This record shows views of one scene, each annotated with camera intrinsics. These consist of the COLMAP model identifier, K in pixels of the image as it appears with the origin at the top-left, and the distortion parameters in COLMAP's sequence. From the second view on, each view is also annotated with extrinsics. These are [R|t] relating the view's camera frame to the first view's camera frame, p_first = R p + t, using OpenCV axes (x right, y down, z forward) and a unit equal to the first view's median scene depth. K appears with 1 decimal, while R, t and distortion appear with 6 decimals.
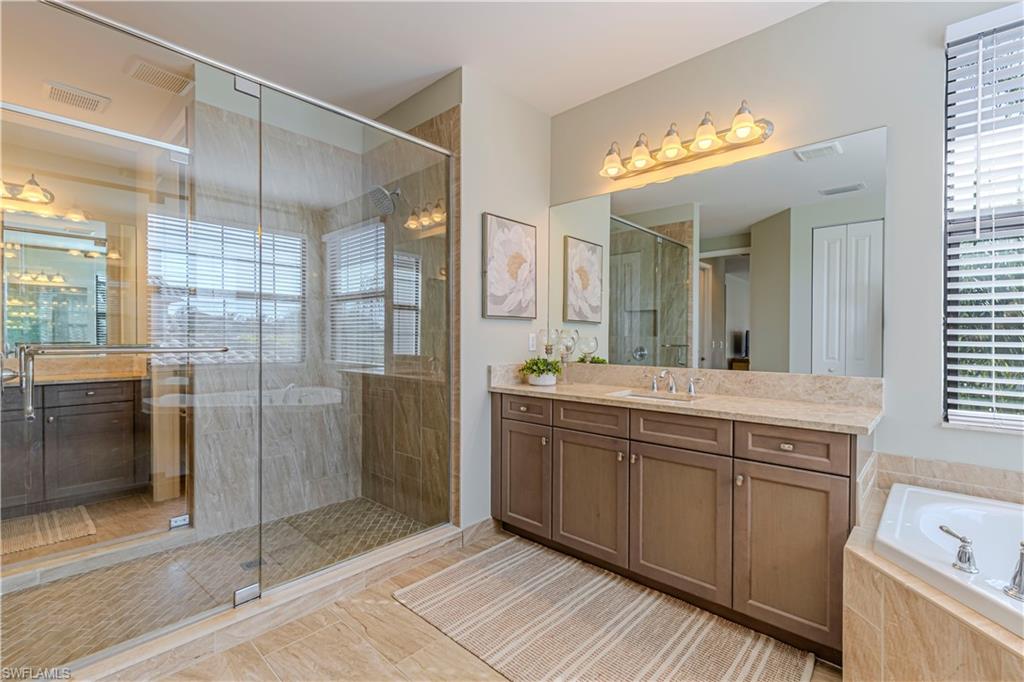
lens RADIAL K [[450.4, 0, 509.2], [0, 450.4, 343.4], [0, 0, 1]] dist [-0.001260, -0.000101]
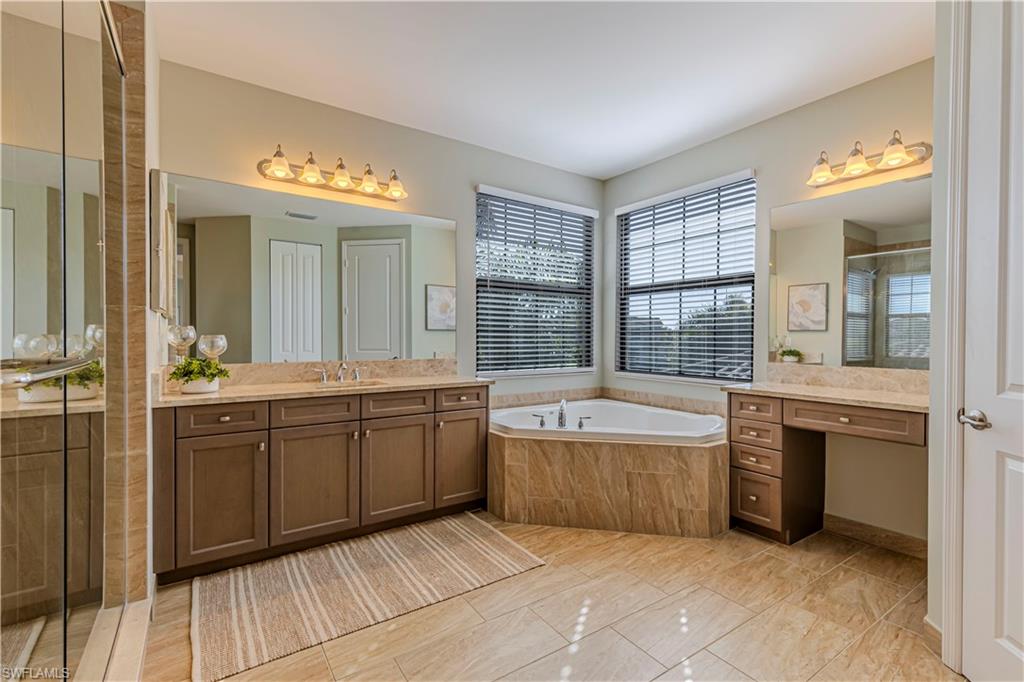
lens RADIAL K [[459.8, 0, 521.3], [0, 459.8, 341.5], [0, 0, 1]] dist [-0.000169, 0.000091]
pose [[0.213801, -0.016210, 0.976743, -0.788839], [0.007443, 0.999860, 0.014965, -0.013909], [-0.976849, 0.004070, 0.213892, 0.281604]]
